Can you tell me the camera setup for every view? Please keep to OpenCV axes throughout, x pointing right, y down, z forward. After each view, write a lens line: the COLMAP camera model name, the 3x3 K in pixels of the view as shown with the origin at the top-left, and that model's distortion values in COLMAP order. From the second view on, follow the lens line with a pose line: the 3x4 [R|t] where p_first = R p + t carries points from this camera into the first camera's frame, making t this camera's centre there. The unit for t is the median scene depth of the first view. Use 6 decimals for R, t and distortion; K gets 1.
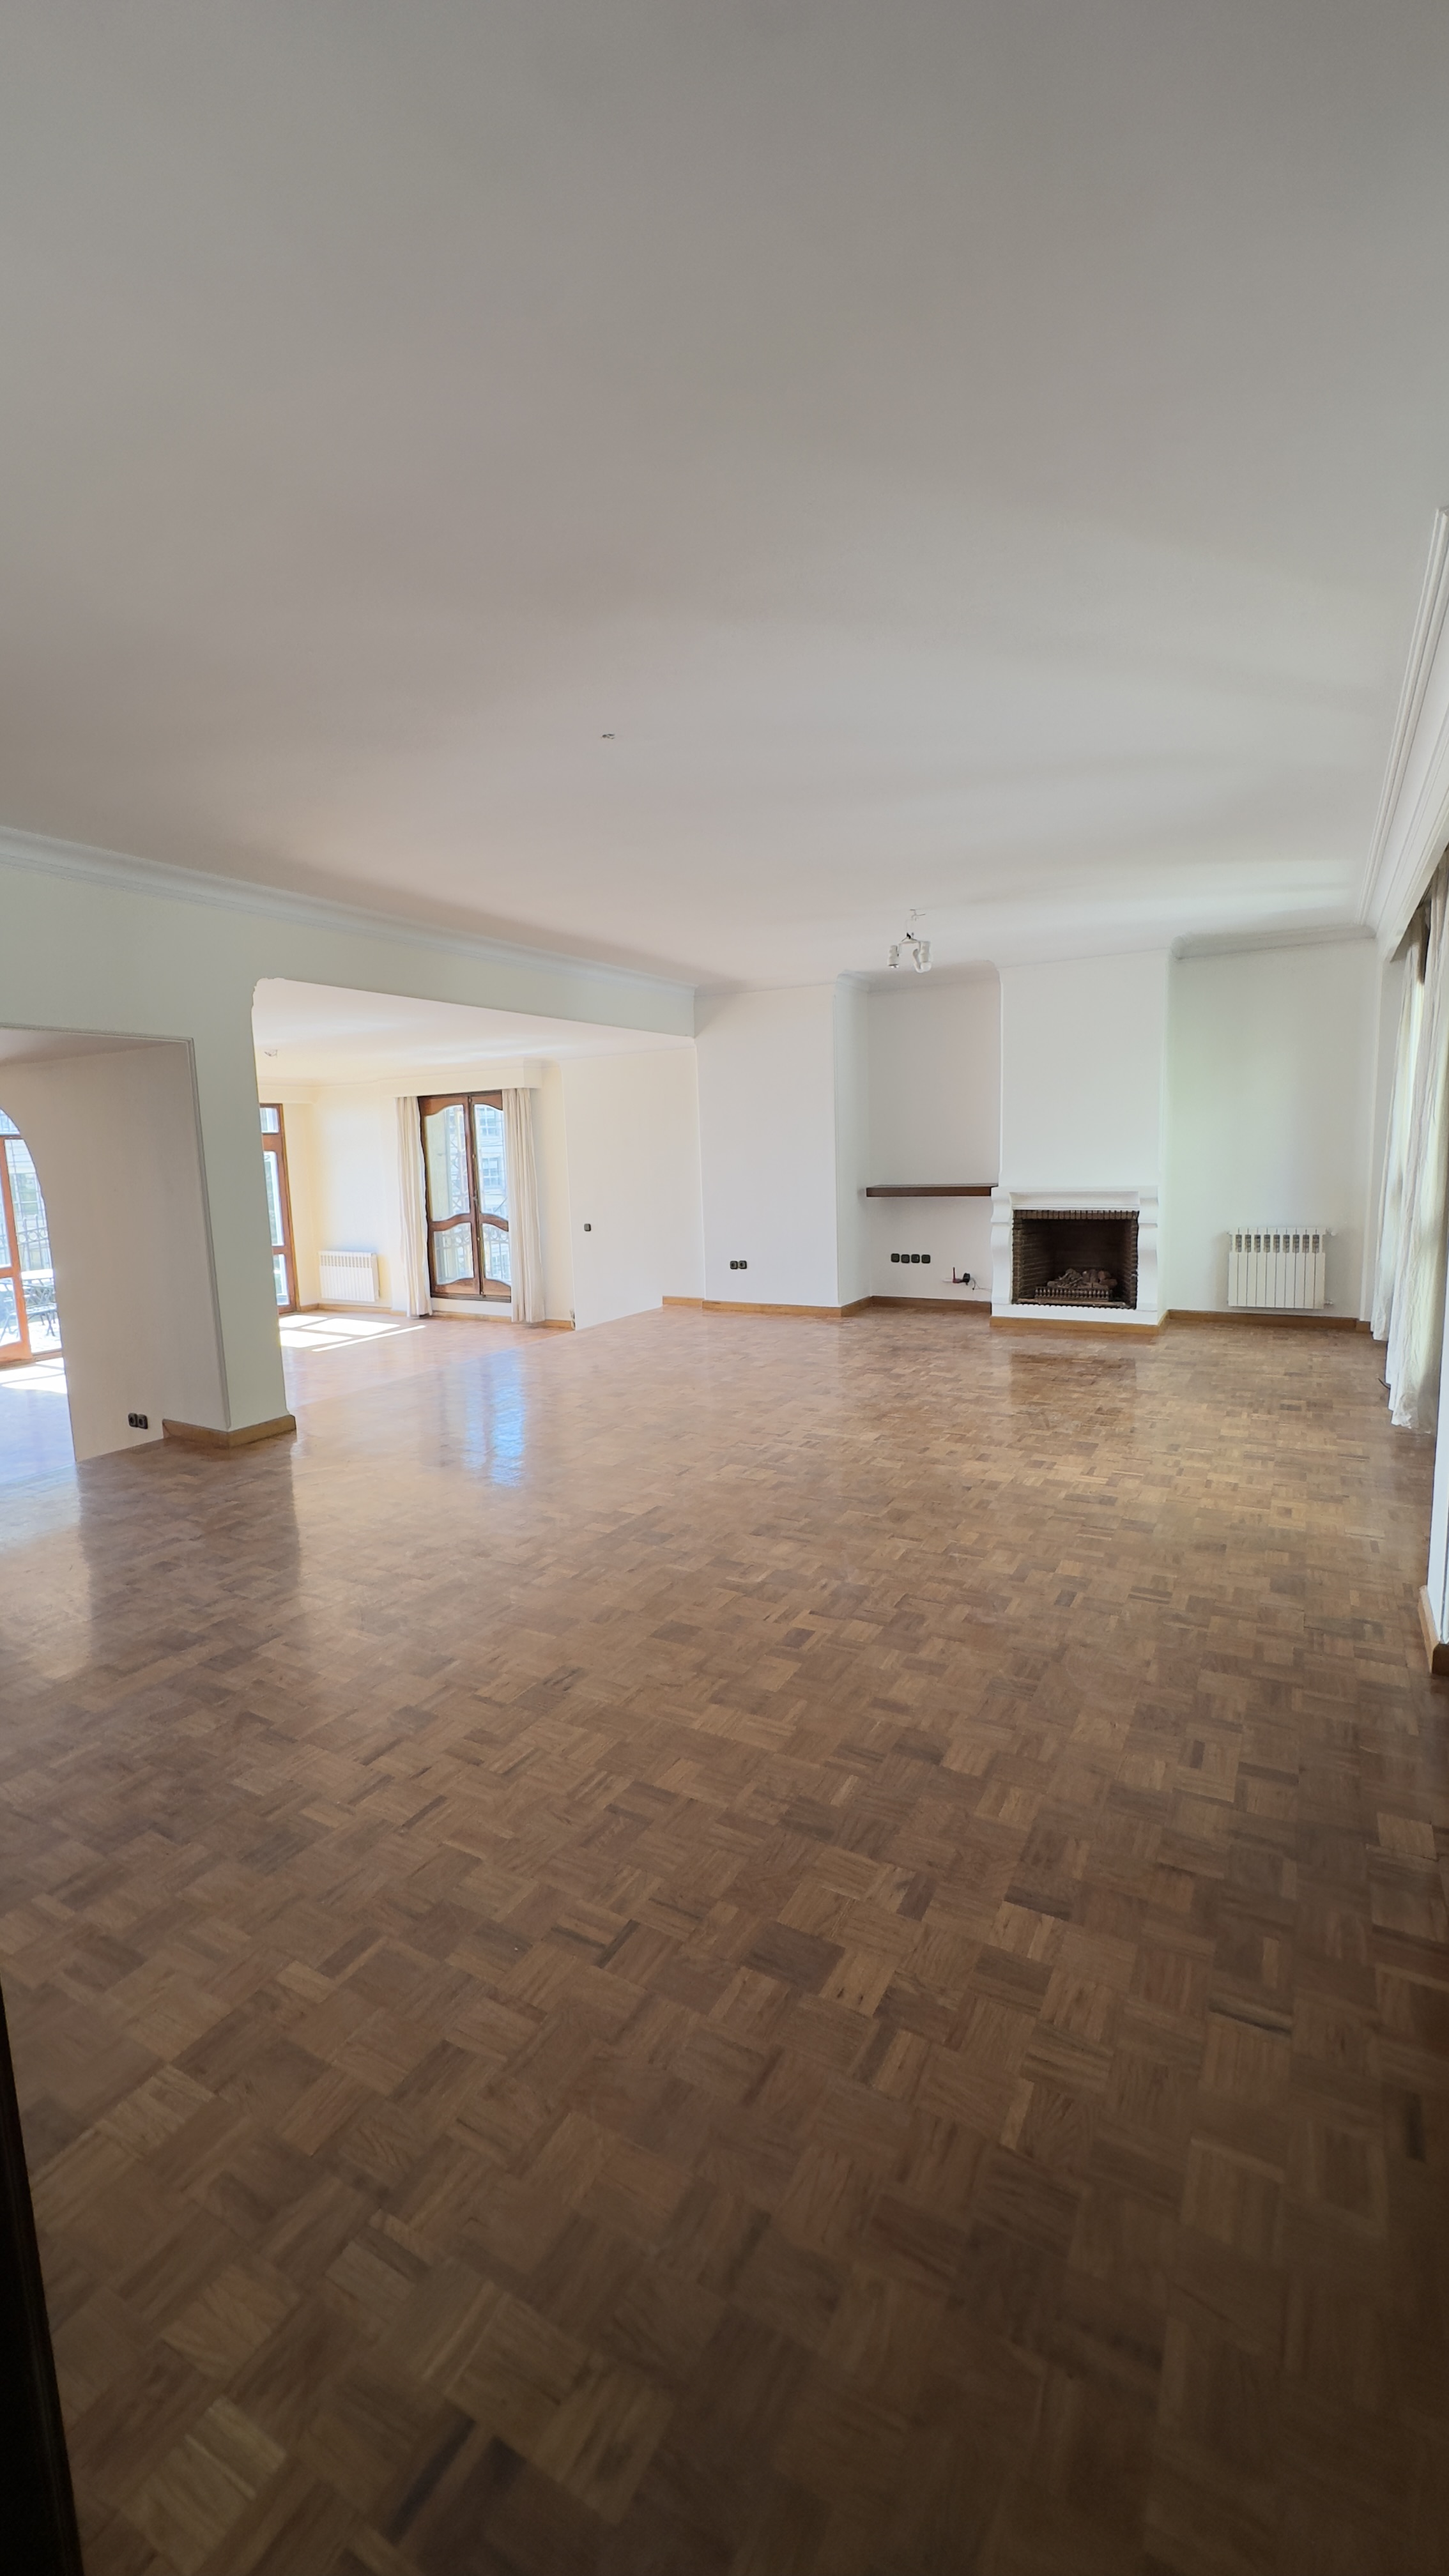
lens RADIAL K [[1029.4, 0, 724.5], [0, 1029.4, 1288.0], [0, 0, 1]] dist [-0.002095, -0.000125]
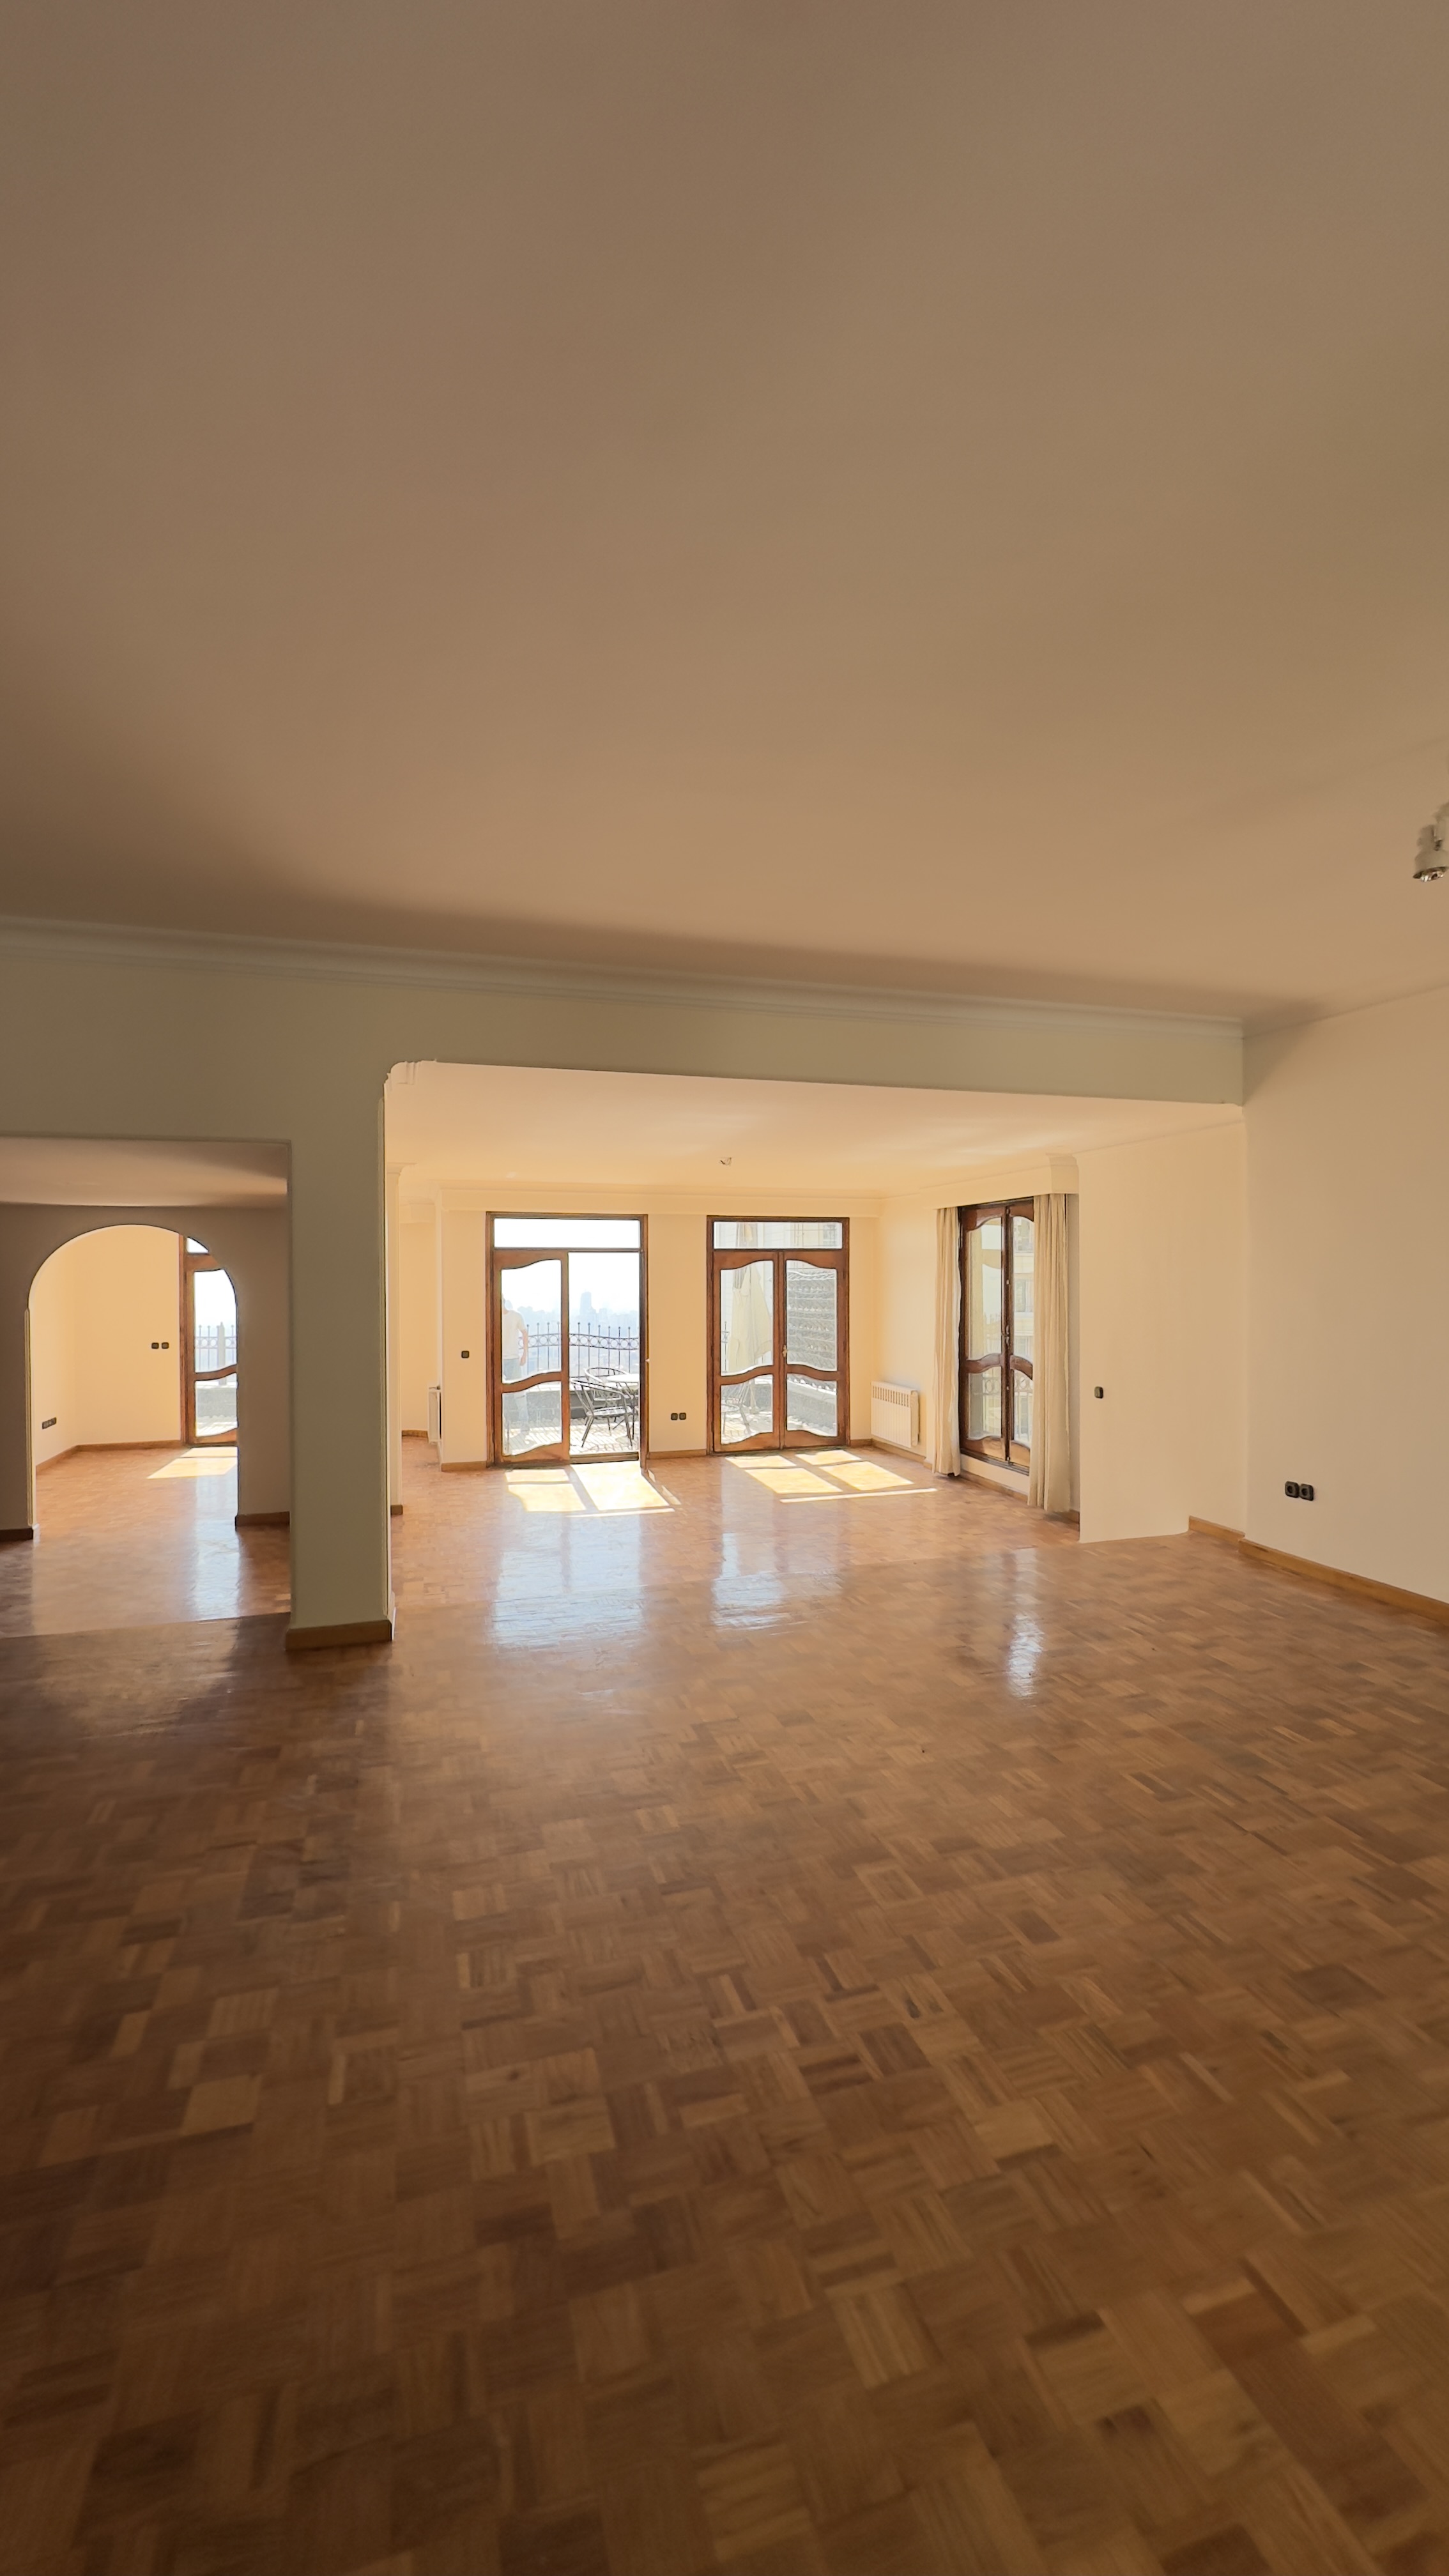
lens RADIAL K [[1029.4, 0, 724.5], [0, 1029.4, 1288.0], [0, 0, 1]] dist [-0.002095, -0.000125]
pose [[0.723610, 0.036472, -0.689245, 0.258973], [-0.111022, 0.991750, -0.064078, -0.093893], [0.681222, 0.122889, 0.721689, 0.552942]]
